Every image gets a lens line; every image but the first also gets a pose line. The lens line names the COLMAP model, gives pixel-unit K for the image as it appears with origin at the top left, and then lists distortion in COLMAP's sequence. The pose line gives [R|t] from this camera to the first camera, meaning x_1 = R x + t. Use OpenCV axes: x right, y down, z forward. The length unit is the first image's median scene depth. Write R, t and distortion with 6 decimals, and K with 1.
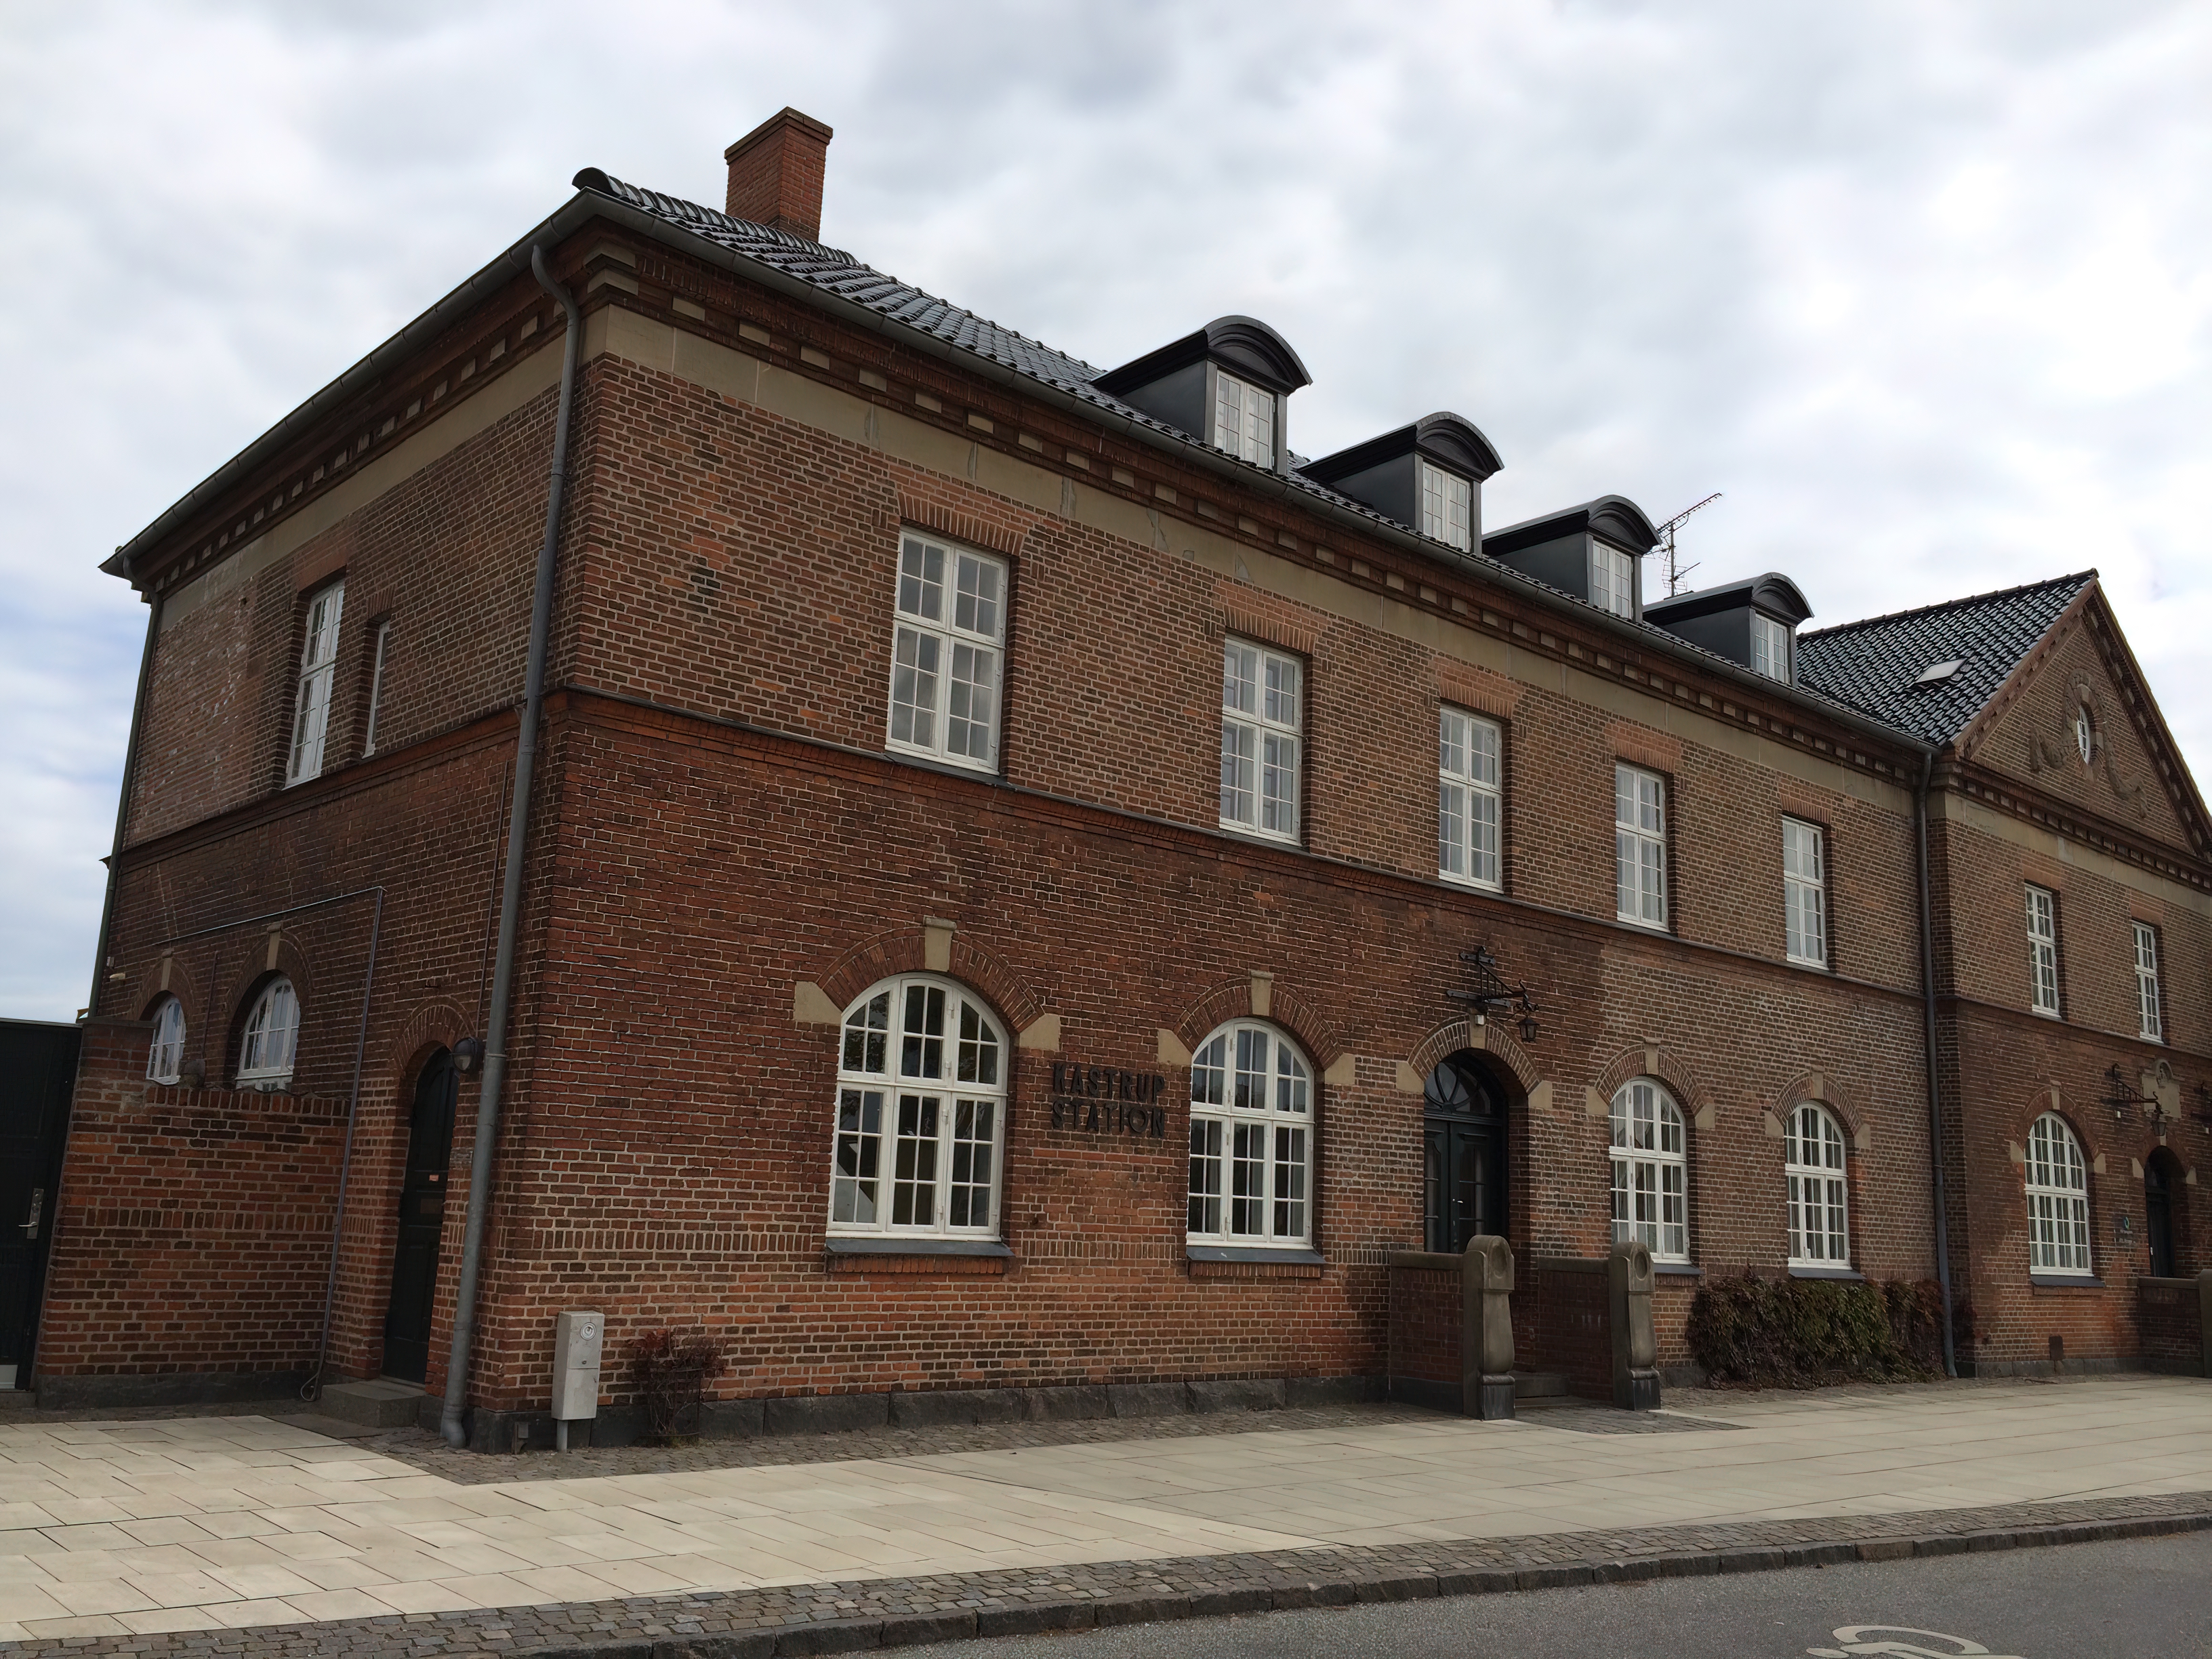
lens RADIAL K [[1886.1, 0, 1106.6], [0, 1886.1, 822.5], [0, 0, 1]] dist [0.067398, -0.066879]
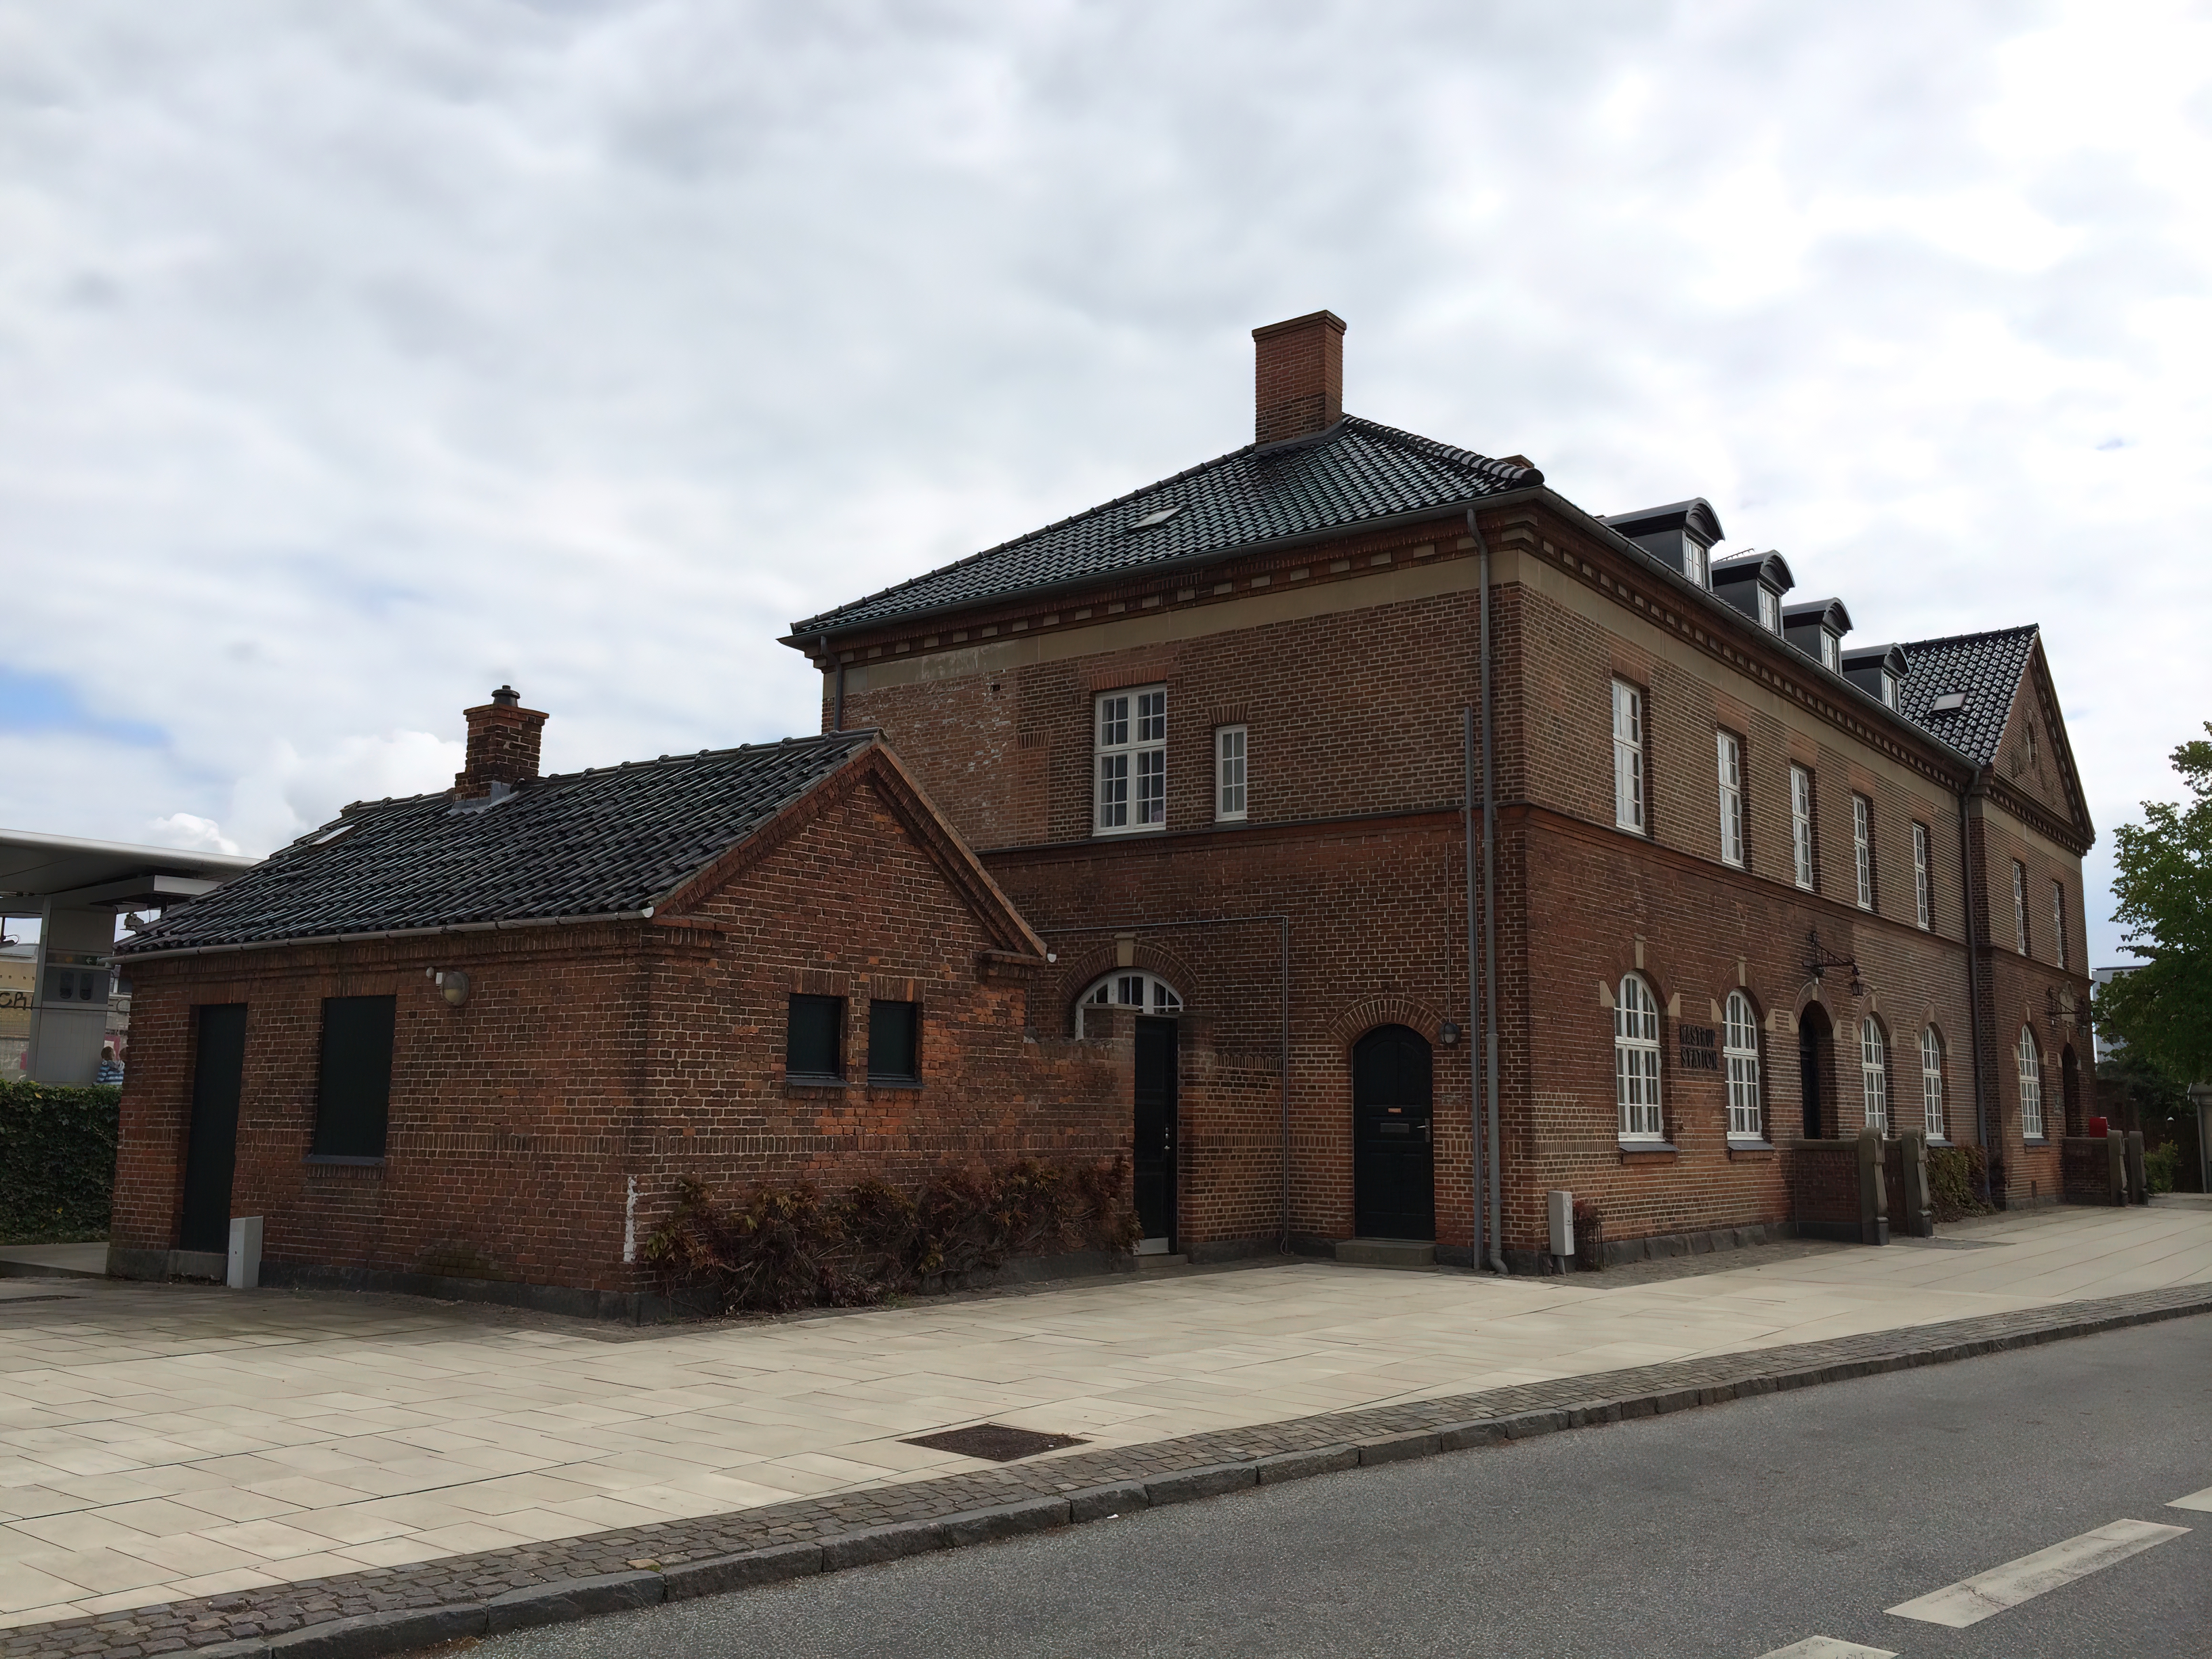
lens RADIAL K [[1886.1, 0, 1119.6], [0, 1886.1, 814.0], [0, 0, 1]] dist [0.067398, -0.066879]
pose [[0.978786, 0.002313, 0.204871, -0.703509], [-0.013473, 0.998499, 0.053094, -0.106013], [-0.204441, -0.054728, 0.977348, -0.355811]]
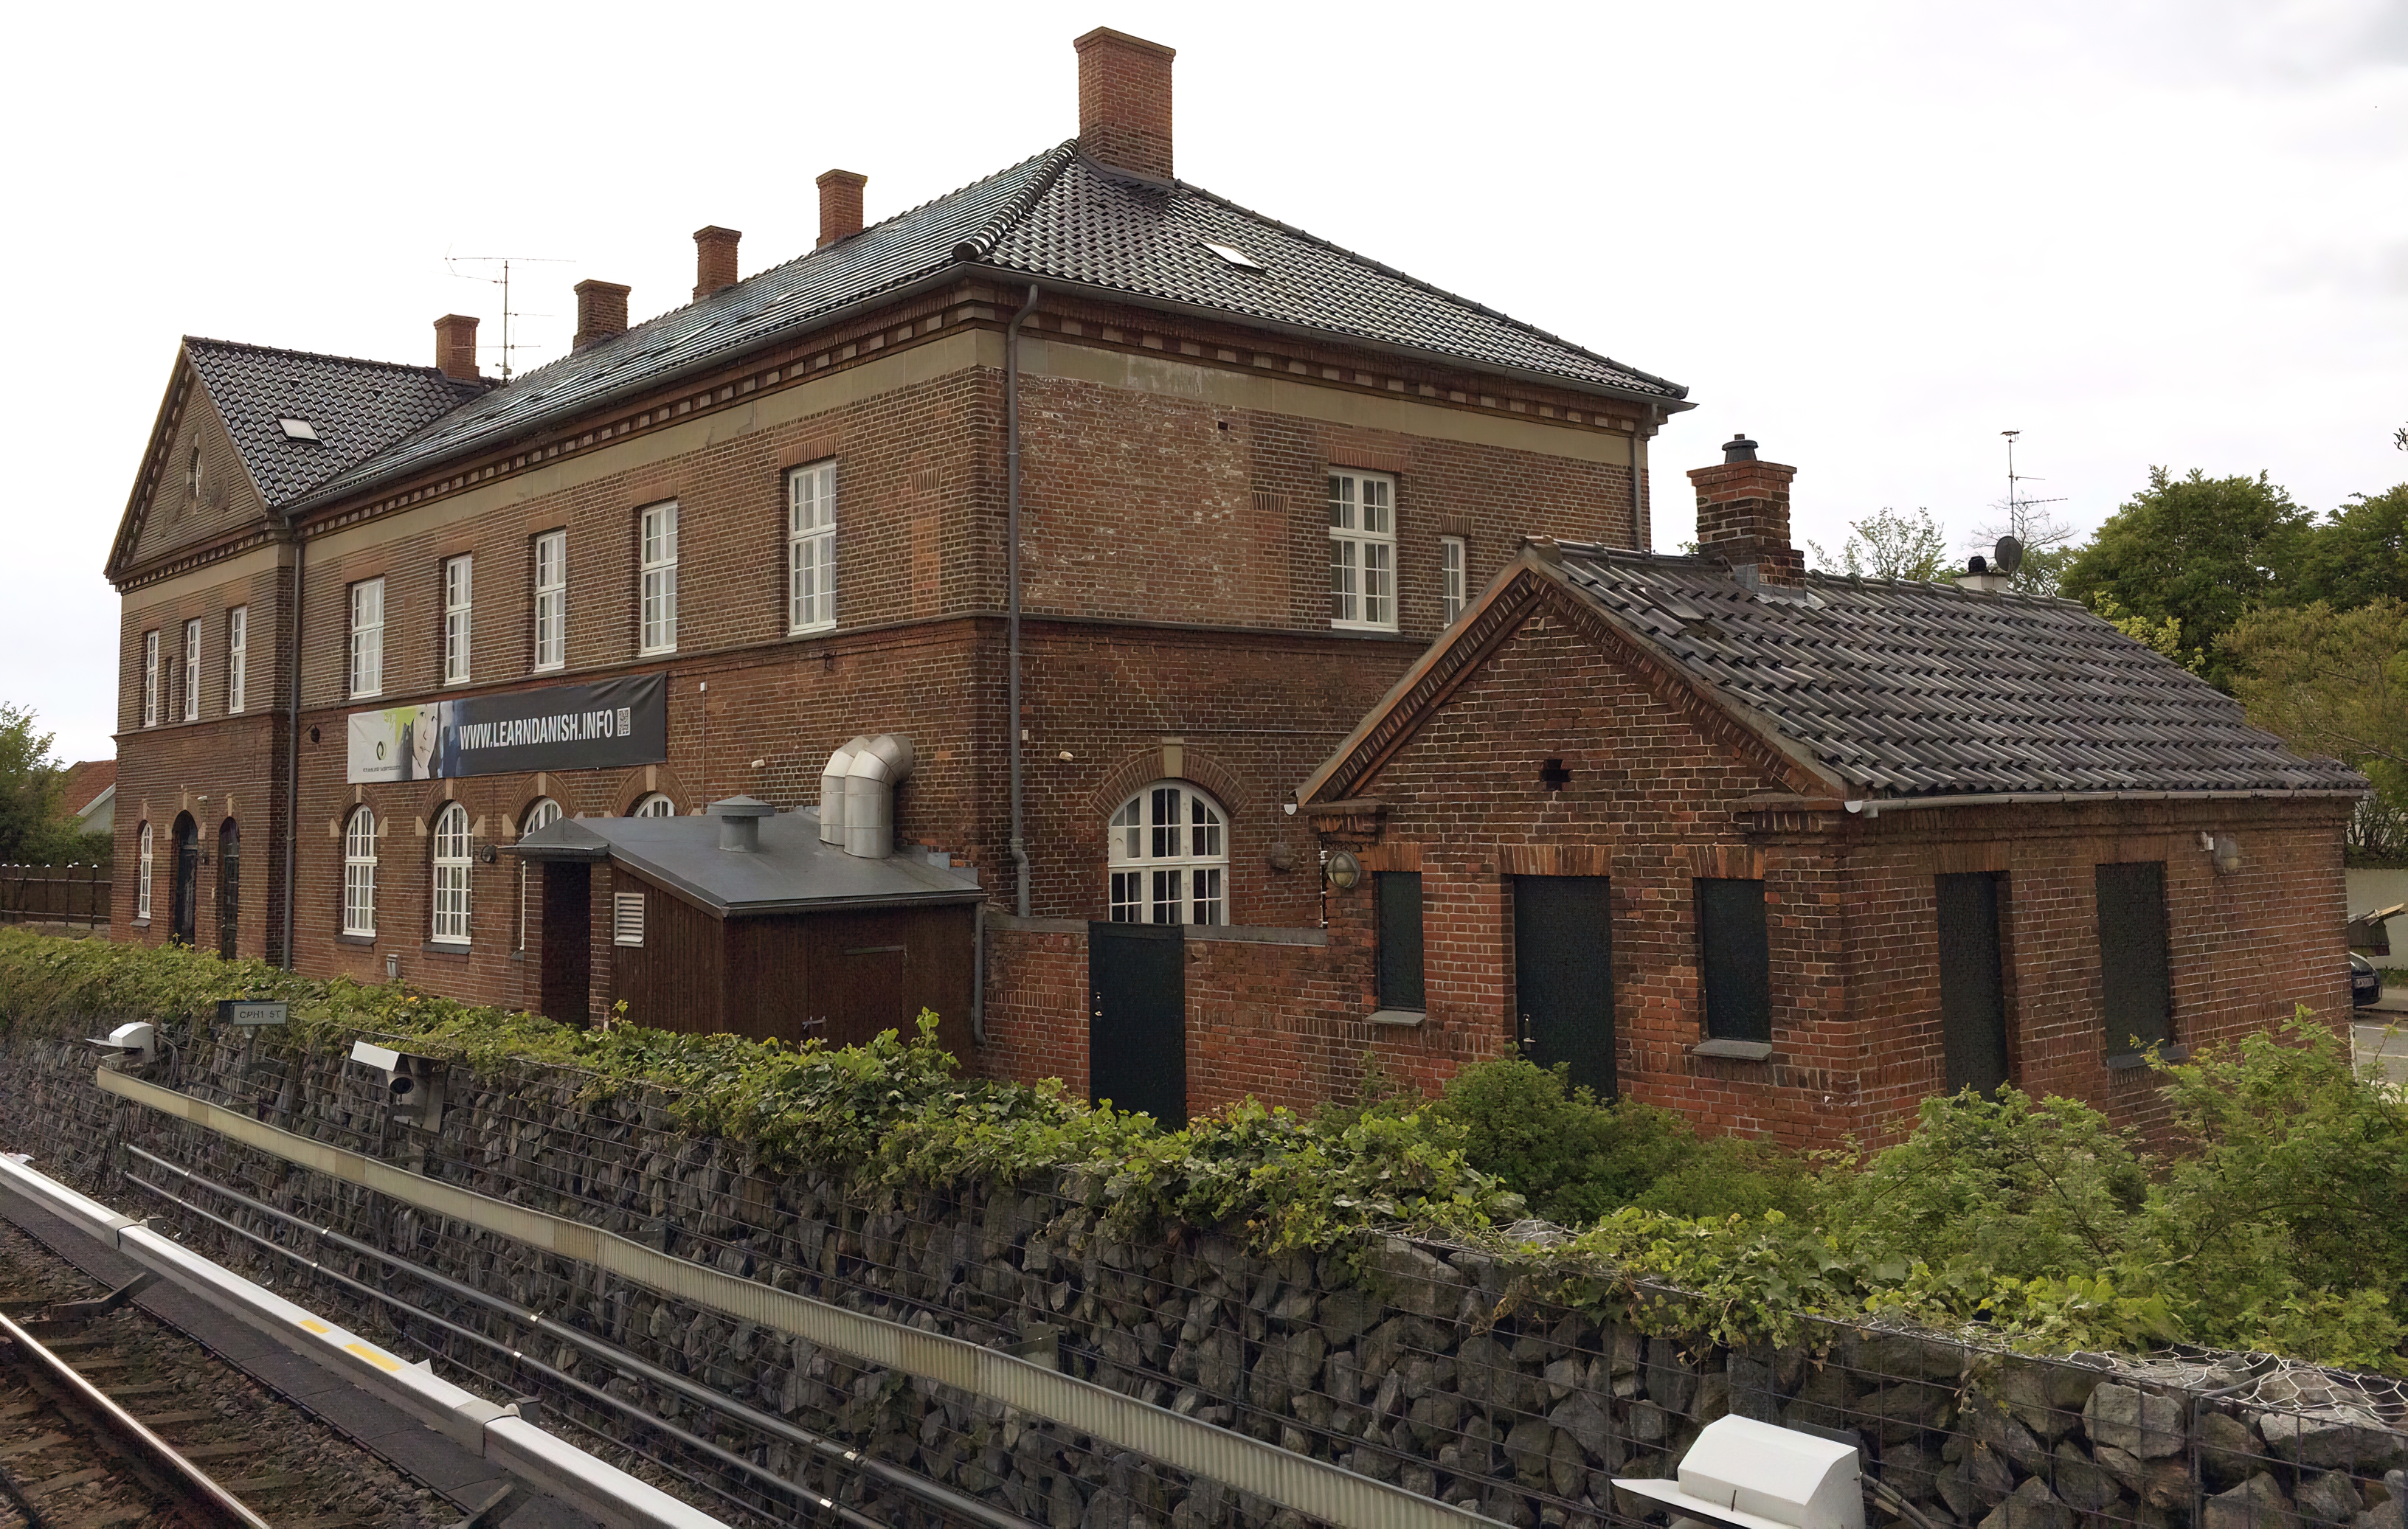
lens RADIAL K [[2048.7, 0, 1212.9], [0, 2048.7, 619.2], [0, 0, 1]] dist [0.059303, -0.016102]
pose [[0.012755, 0.051297, 0.998602, -1.777843], [-0.187808, 0.981032, -0.047995, 0.057385], [-0.982123, -0.186933, 0.022147, 1.048910]]
